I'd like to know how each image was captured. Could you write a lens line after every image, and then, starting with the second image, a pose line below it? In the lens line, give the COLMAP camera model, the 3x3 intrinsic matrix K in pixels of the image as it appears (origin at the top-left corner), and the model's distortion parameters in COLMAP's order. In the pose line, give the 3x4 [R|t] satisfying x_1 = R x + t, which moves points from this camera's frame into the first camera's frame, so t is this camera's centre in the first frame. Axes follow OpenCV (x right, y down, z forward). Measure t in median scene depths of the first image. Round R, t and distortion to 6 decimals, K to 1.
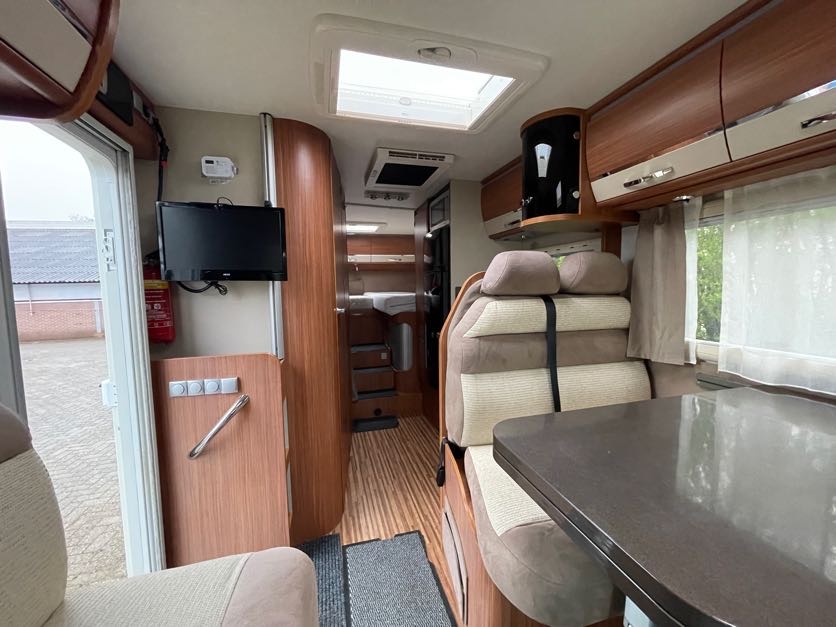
lens RADIAL K [[354.3, 0, 418.0], [0, 354.3, 313.5], [0, 0, 1]] dist [0.044326, -0.000008]
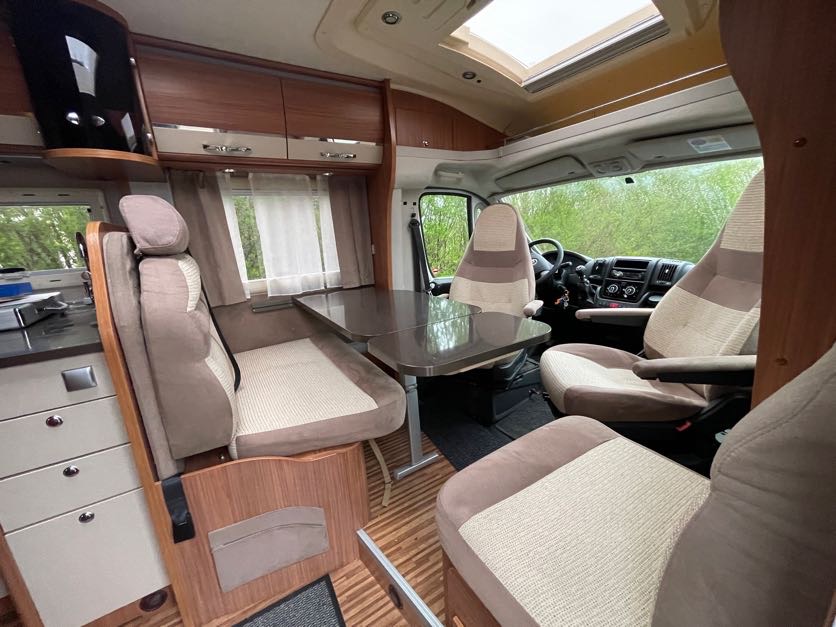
lens RADIAL K [[342.7, 0, 418.0], [0, 342.7, 313.5], [0, 0, 1]] dist [0.004310, 0.000520]
pose [[-0.283882, -0.194237, 0.938980, -0.581367], [0.144962, 0.959318, 0.242271, -0.025551], [-0.947838, 0.204893, -0.244176, 0.641984]]
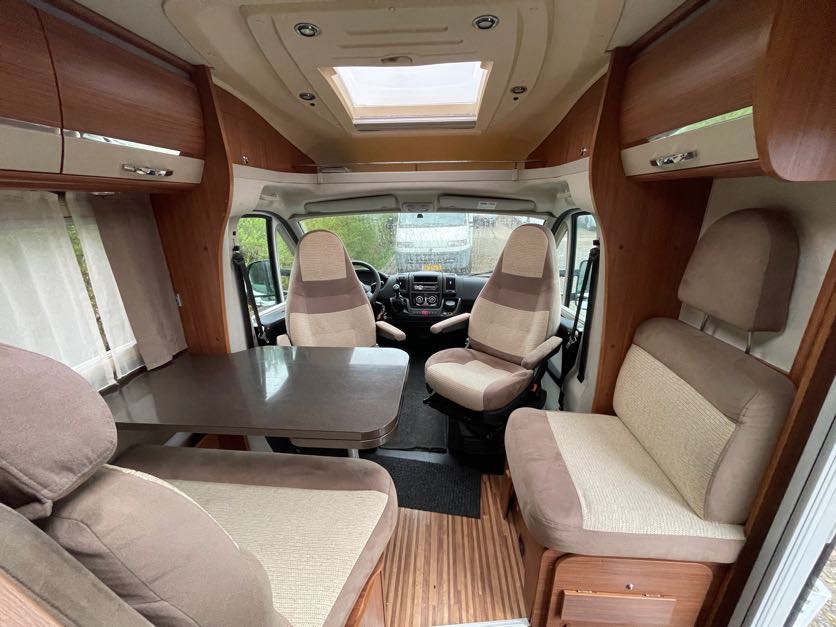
lens RADIAL K [[337.7, 0, 418.0], [0, 337.7, 313.5], [0, 0, 1]] dist [0.000673, -0.000066]
pose [[-0.941192, -0.075148, 0.329409, -0.127241], [0.061225, 0.920878, 0.385013, -0.240246], [-0.332278, 0.382539, -0.862123, 1.006633]]
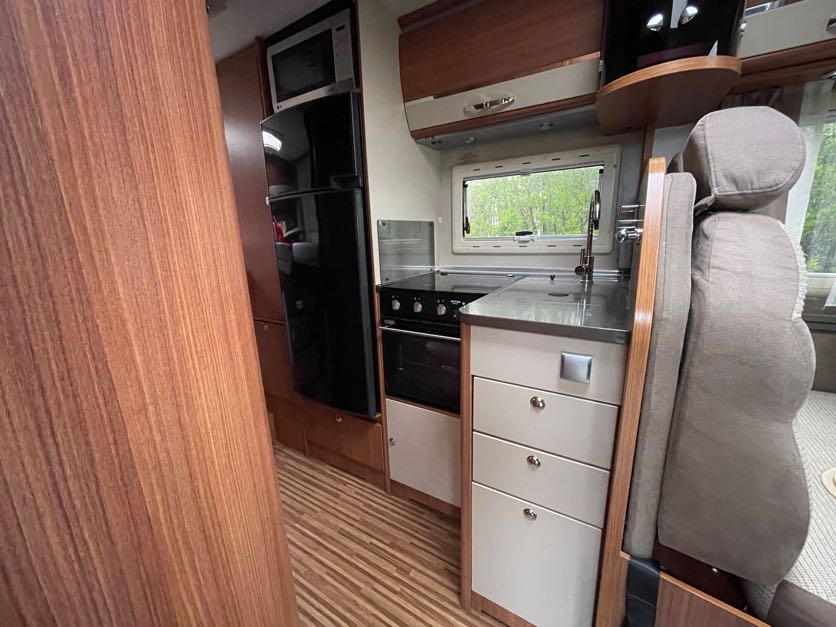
lens RADIAL K [[337.7, 0, 418.0], [0, 337.7, 313.5], [0, 0, 1]] dist [0.000673, -0.000066]
pose [[0.728801, -0.162861, 0.665075, -0.325328], [0.076567, 0.984594, 0.157199, -0.017194], [-0.680431, -0.063644, 0.730043, 0.888448]]
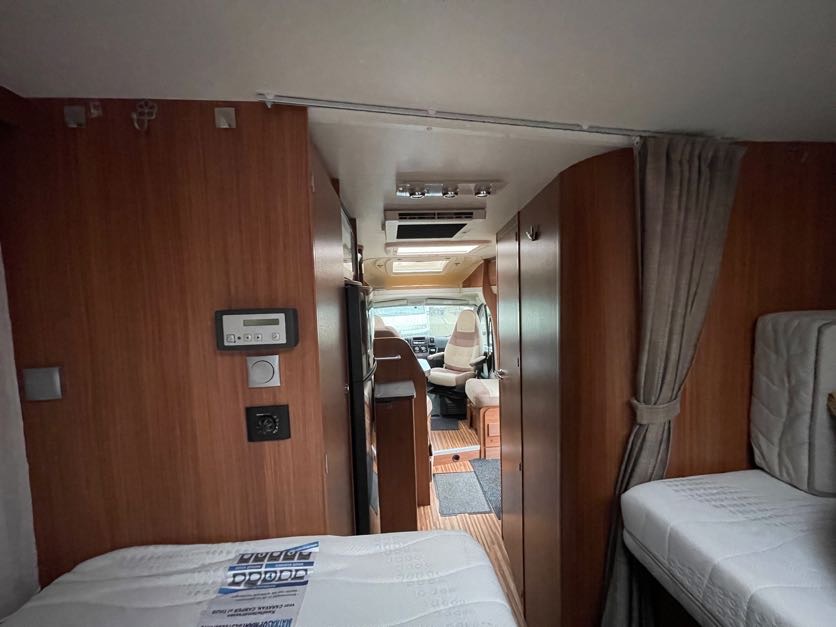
lens RADIAL K [[337.7, 0, 418.0], [0, 337.7, 313.5], [0, 0, 1]] dist [0.000673, -0.000066]
pose [[-0.979863, 0.043709, 0.194830, -0.226757], [0.071906, 0.987524, 0.140093, -0.431131], [-0.186276, 0.151281, -0.970781, 2.480959]]
